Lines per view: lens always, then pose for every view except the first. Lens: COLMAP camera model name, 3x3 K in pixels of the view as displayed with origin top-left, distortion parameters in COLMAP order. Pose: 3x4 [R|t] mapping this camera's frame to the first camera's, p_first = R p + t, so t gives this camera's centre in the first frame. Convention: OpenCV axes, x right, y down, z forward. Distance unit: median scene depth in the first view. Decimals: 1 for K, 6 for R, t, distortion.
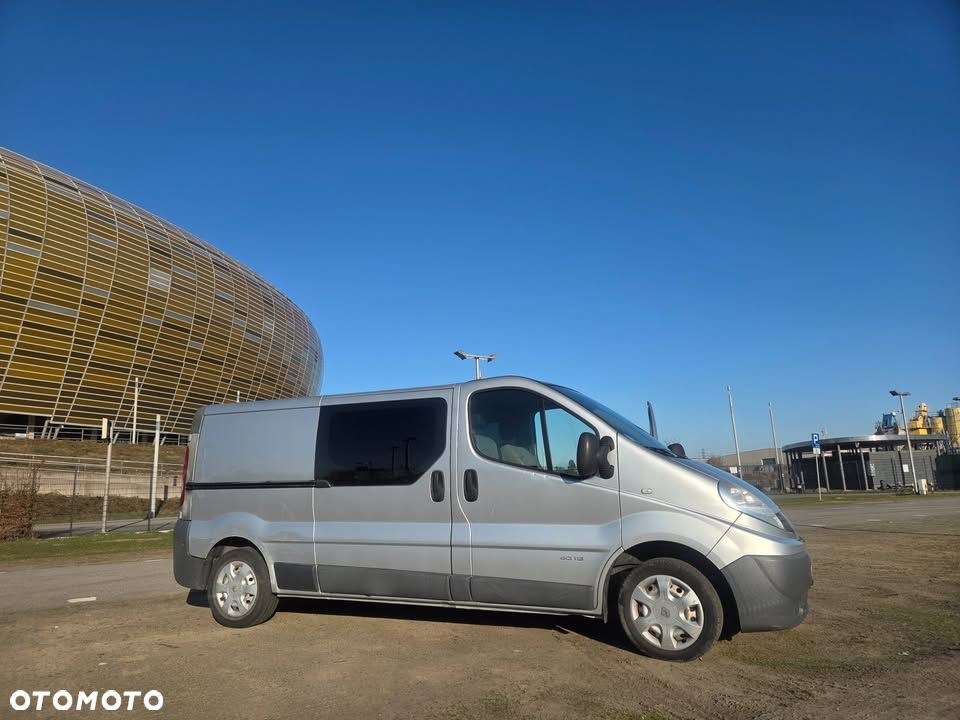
lens RADIAL K [[653.4, 0, 457.3], [0, 653.4, 358.2], [0, 0, 1]] dist [0.058568, -0.001049]
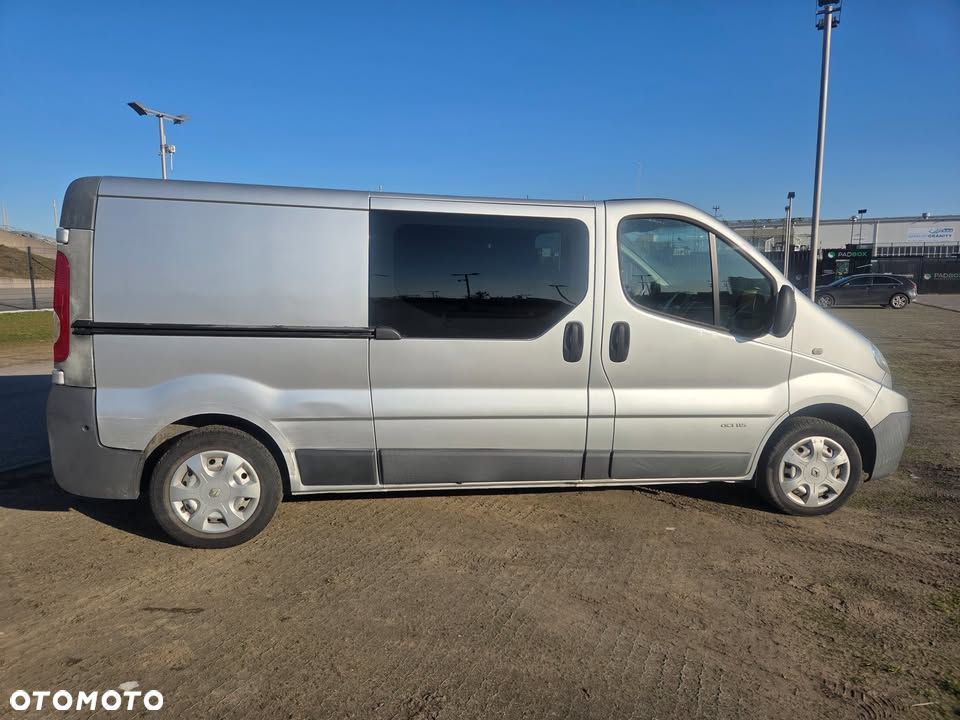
lens RADIAL K [[658.9, 0, 480.0], [0, 658.9, 360.0], [0, 0, 1]] dist [0.084159, -0.074793]
pose [[0.824499, -0.032419, 0.564933, -0.543635], [-0.145721, 0.952521, 0.267336, 0.030835], [-0.546778, -0.302741, 0.780629, 0.470585]]
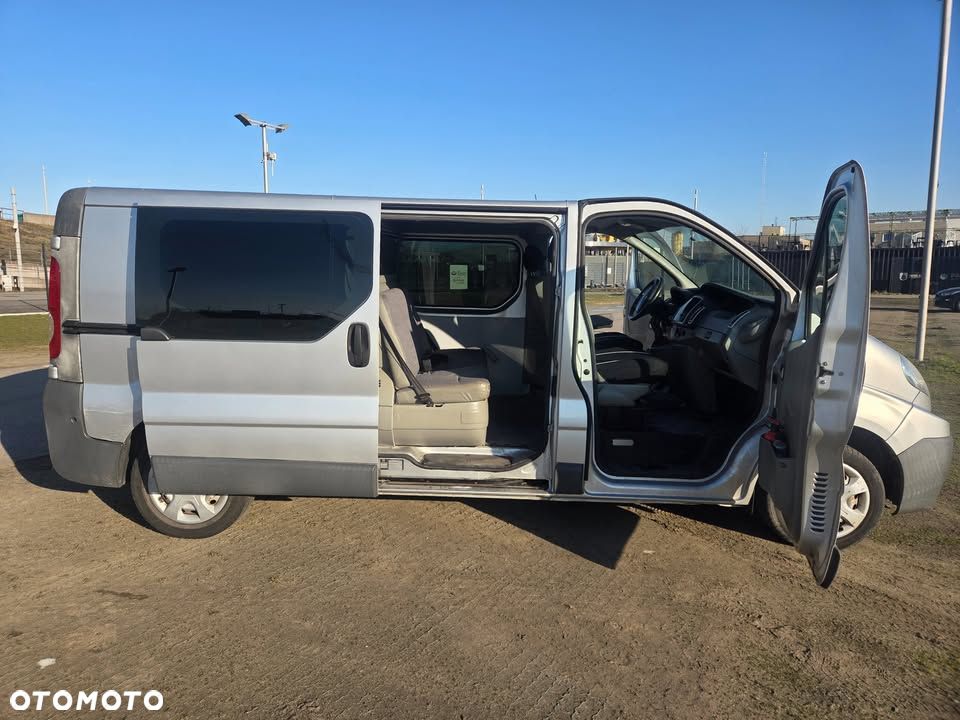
lens RADIAL K [[660.7, 0, 465.4], [0, 660.7, 363.2], [0, 0, 1]] dist [0.079245, -0.068967]
pose [[0.913086, -0.014218, 0.407520, -0.400114], [-0.118107, 0.947331, 0.297682, 0.006657], [-0.390288, -0.319940, 0.863315, 0.412058]]
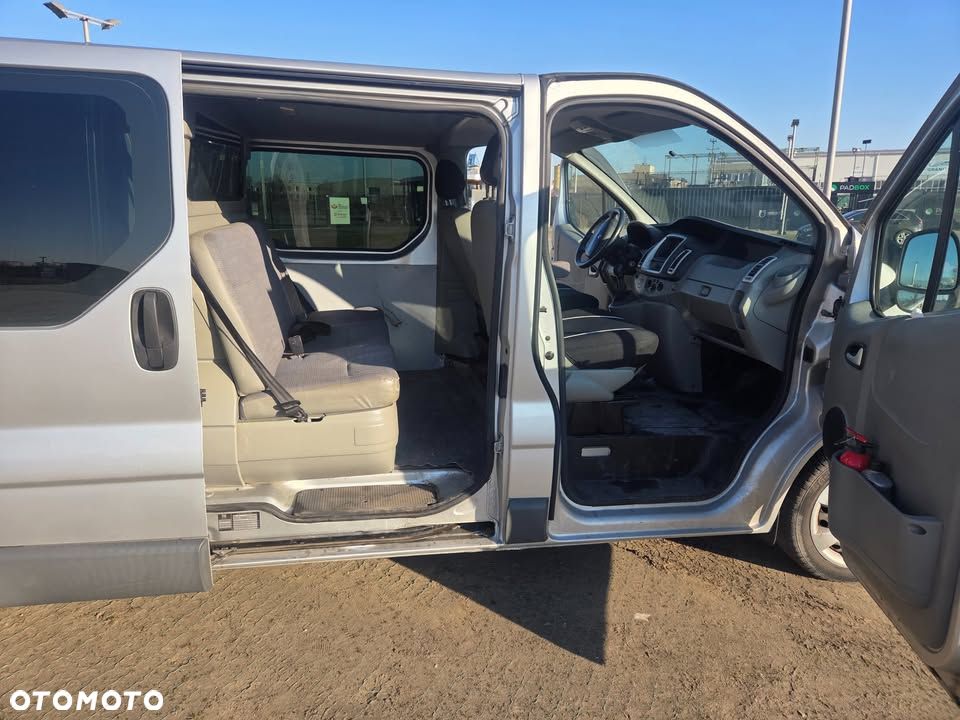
lens RADIAL K [[658.9, 0, 480.0], [0, 658.9, 360.0], [0, 0, 1]] dist [0.084159, -0.074793]
pose [[0.817911, -0.085051, 0.569024, -0.286793], [-0.152129, 0.921844, 0.356454, 0.061465], [-0.554868, -0.378113, 0.741048, 0.670696]]
